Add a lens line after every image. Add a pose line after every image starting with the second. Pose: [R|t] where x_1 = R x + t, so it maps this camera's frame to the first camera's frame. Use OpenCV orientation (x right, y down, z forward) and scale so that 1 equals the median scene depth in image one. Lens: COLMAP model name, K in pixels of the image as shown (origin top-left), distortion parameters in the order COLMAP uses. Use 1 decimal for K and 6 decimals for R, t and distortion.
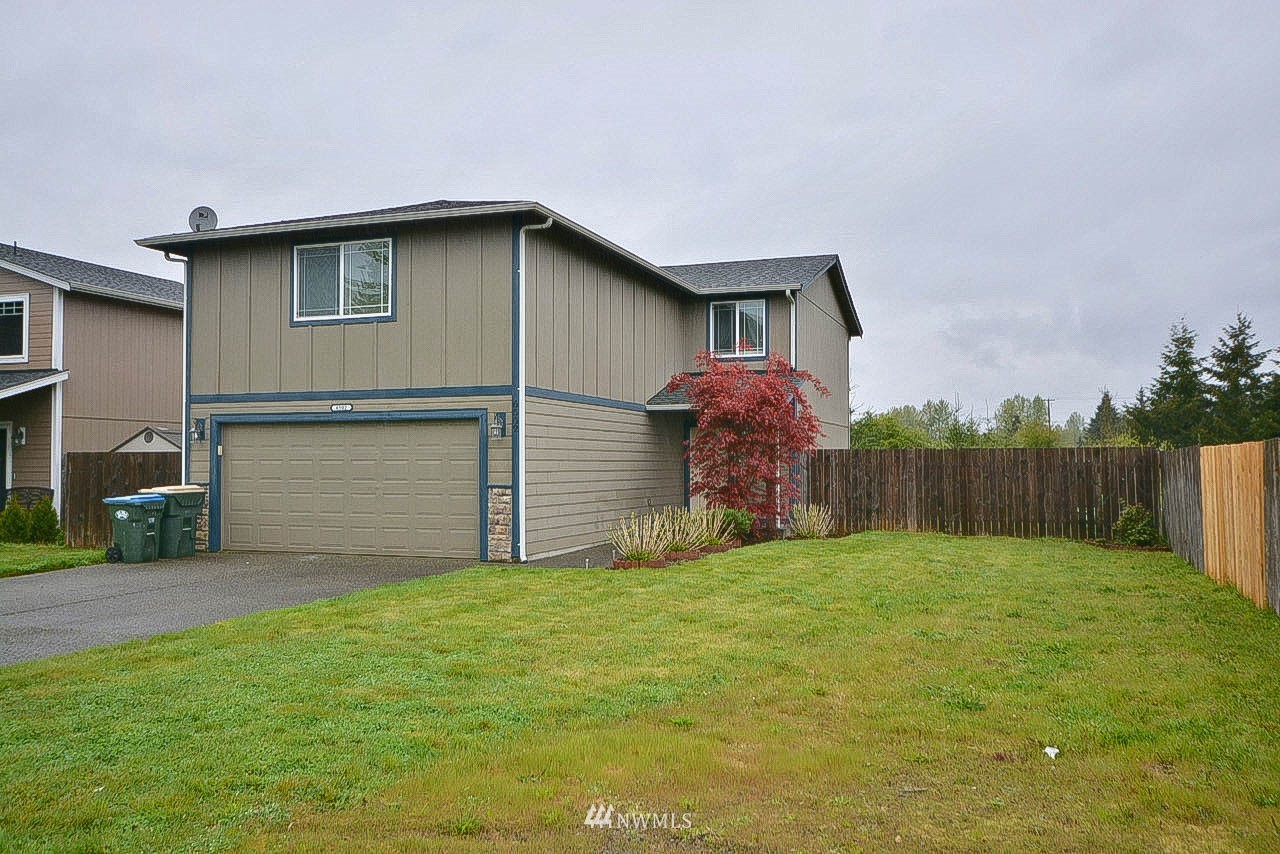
lens RADIAL K [[1077.7, 0, 640.5], [0, 1077.7, 428.0], [0, 0, 1]] dist [-0.007763, -0.004126]
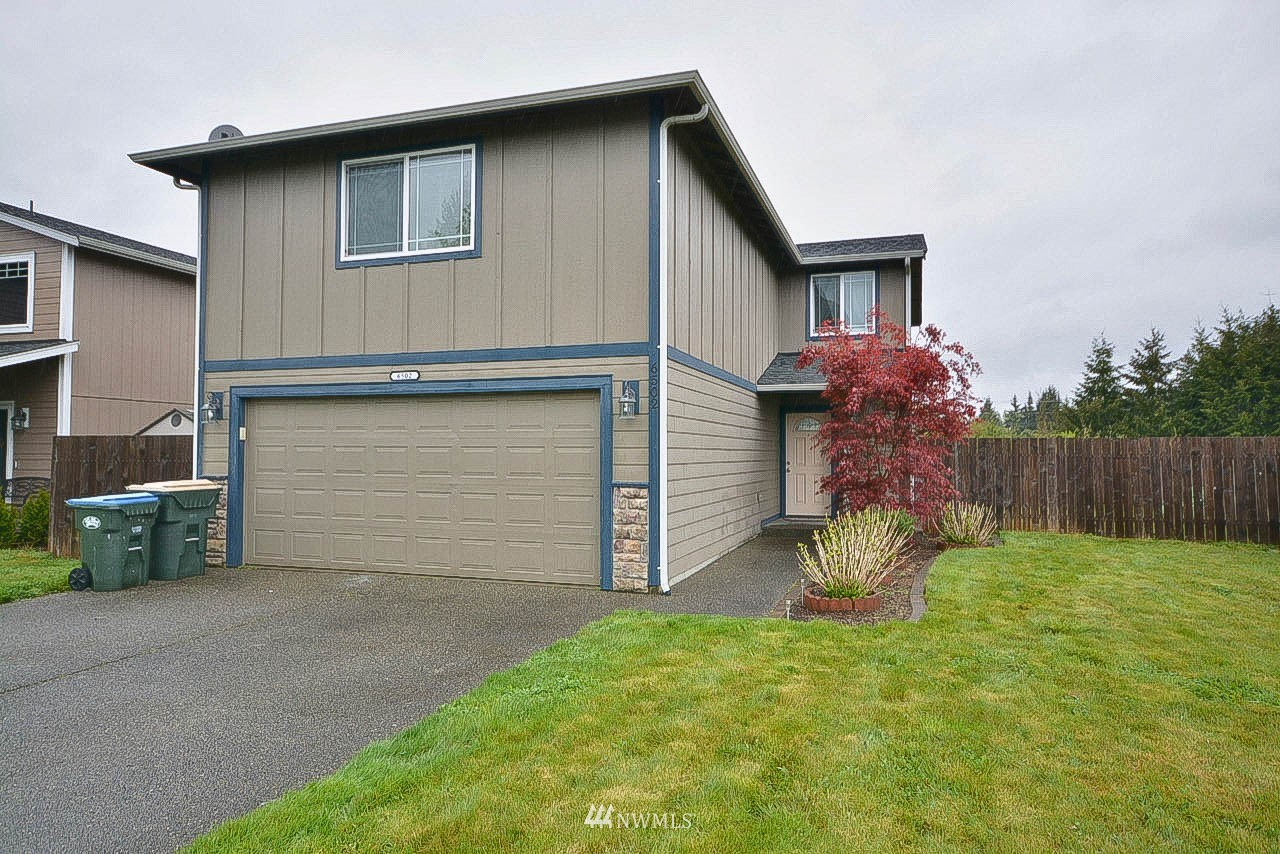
lens RADIAL K [[814.1, 0, 638.5], [0, 814.1, 423.6], [0, 0, 1]] dist [-0.002243, 0.002439]
pose [[0.999677, 0.005680, 0.024787, -0.126397], [-0.005632, 0.999982, -0.001993, 0.013508], [-0.024798, 0.001853, 0.999691, 0.422883]]
